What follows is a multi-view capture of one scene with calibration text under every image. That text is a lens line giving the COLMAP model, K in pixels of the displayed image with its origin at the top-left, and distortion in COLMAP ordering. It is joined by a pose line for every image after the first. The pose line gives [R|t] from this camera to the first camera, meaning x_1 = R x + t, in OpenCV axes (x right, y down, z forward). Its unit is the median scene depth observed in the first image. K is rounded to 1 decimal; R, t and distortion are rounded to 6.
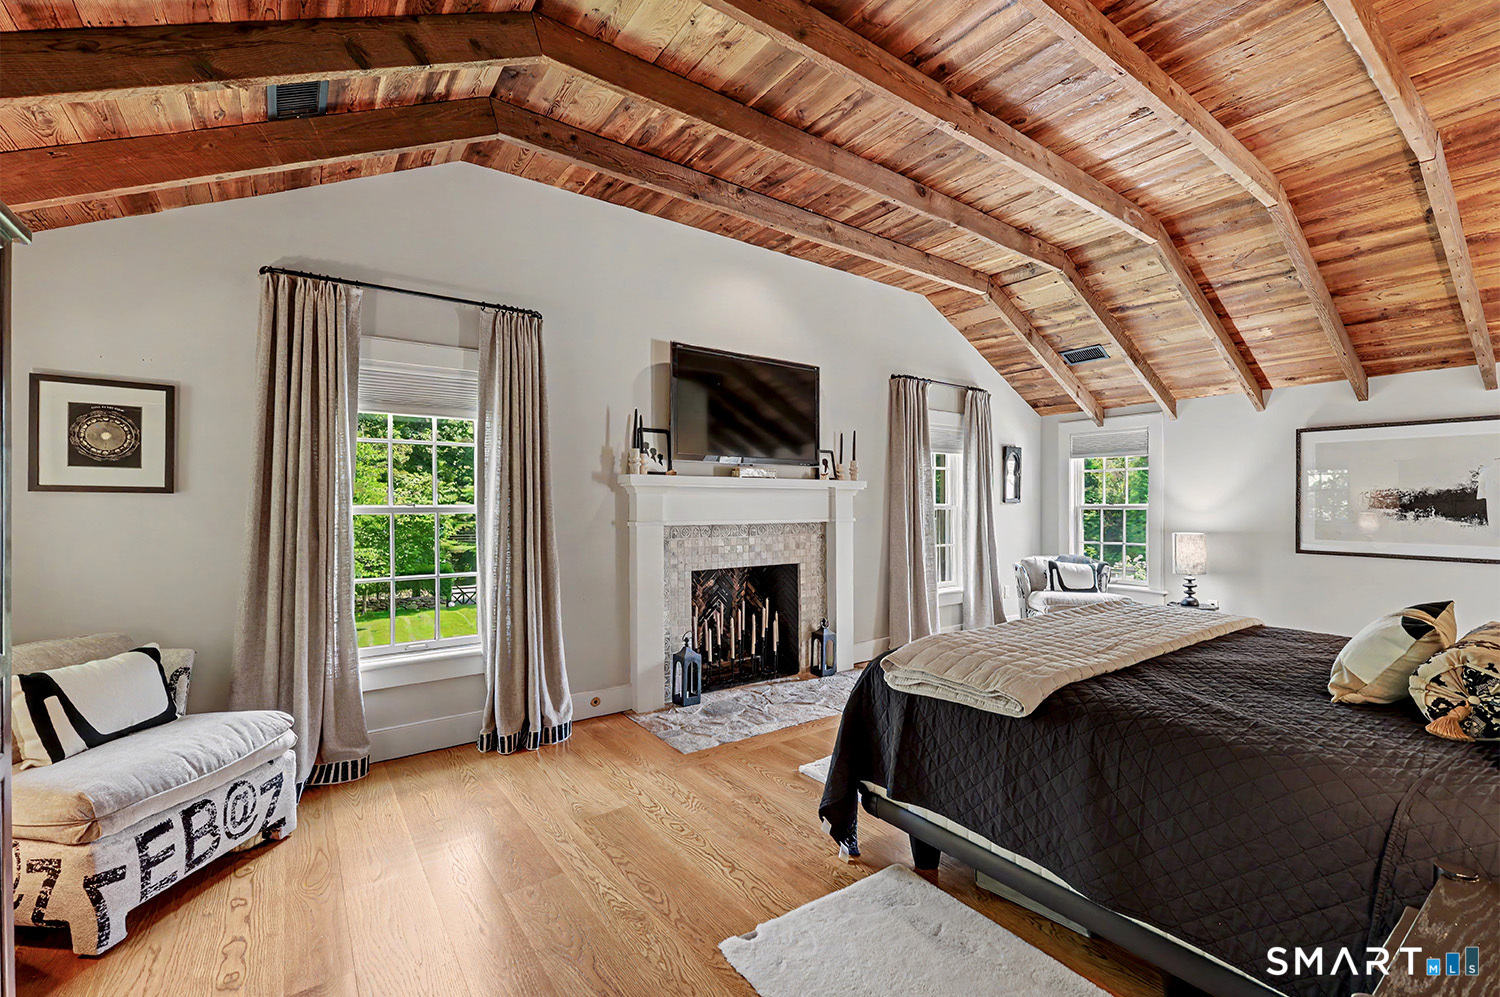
lens RADIAL K [[643.1, 0, 750.0], [0, 643.1, 498.5], [0, 0, 1]] dist [0.027576, -0.000038]
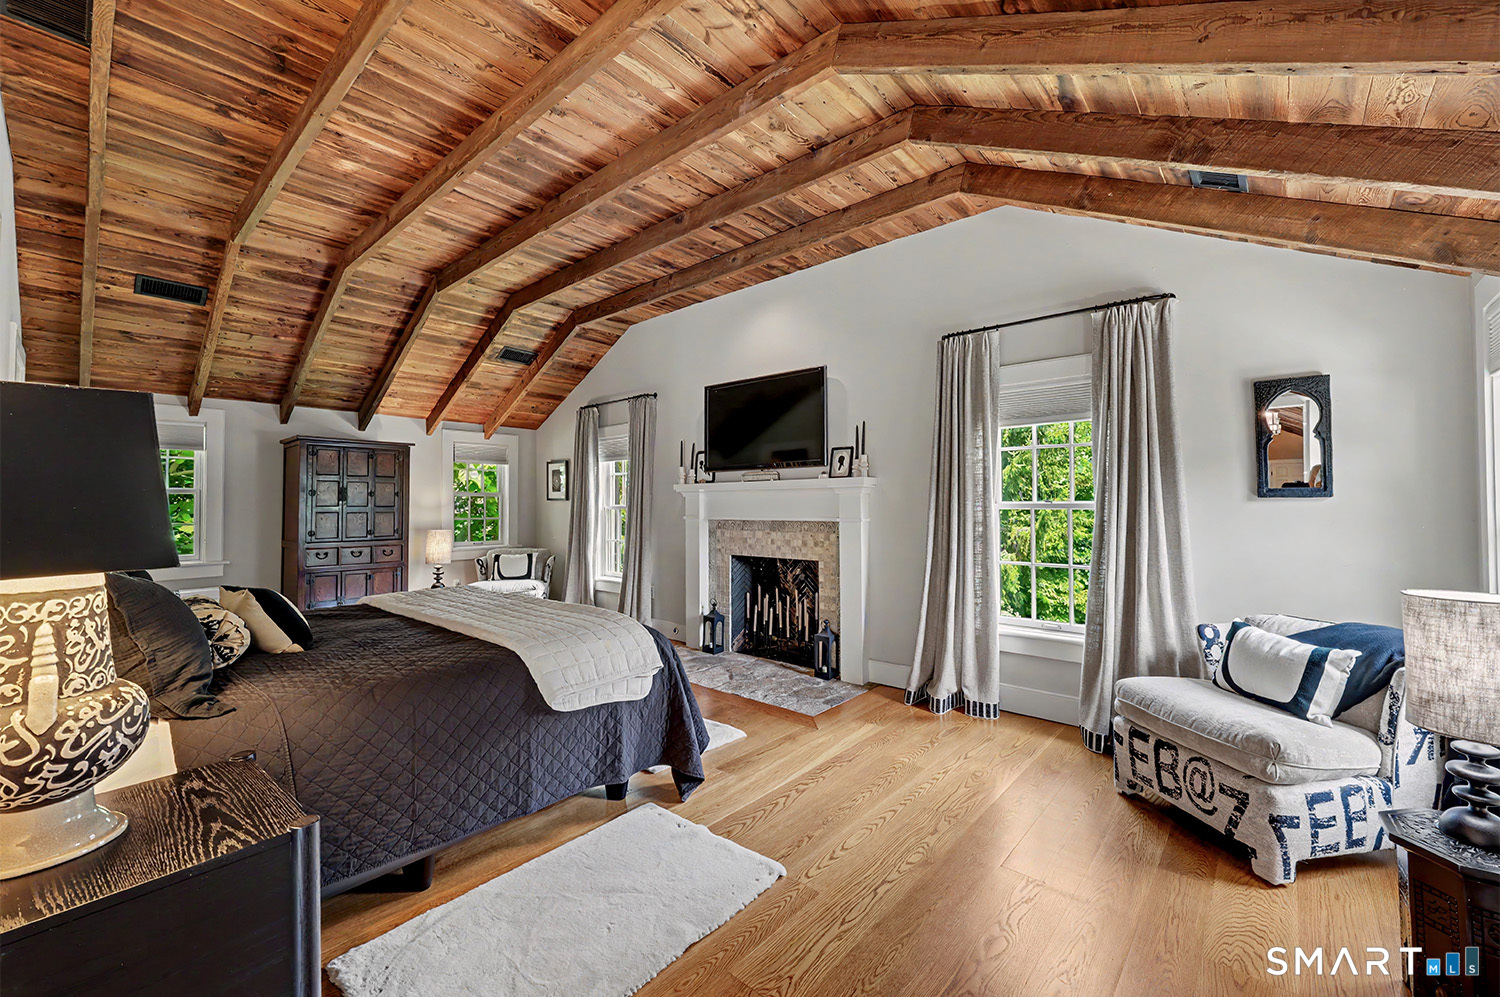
lens RADIAL K [[606.1, 0, 755.6], [0, 606.1, 494.7], [0, 0, 1]] dist [-0.000316, -0.000019]
pose [[0.230059, -0.018062, -0.973009, 1.052107], [0.011464, 0.999809, -0.015849, 0.009540], [0.973109, -0.007508, 0.230222, 0.718588]]
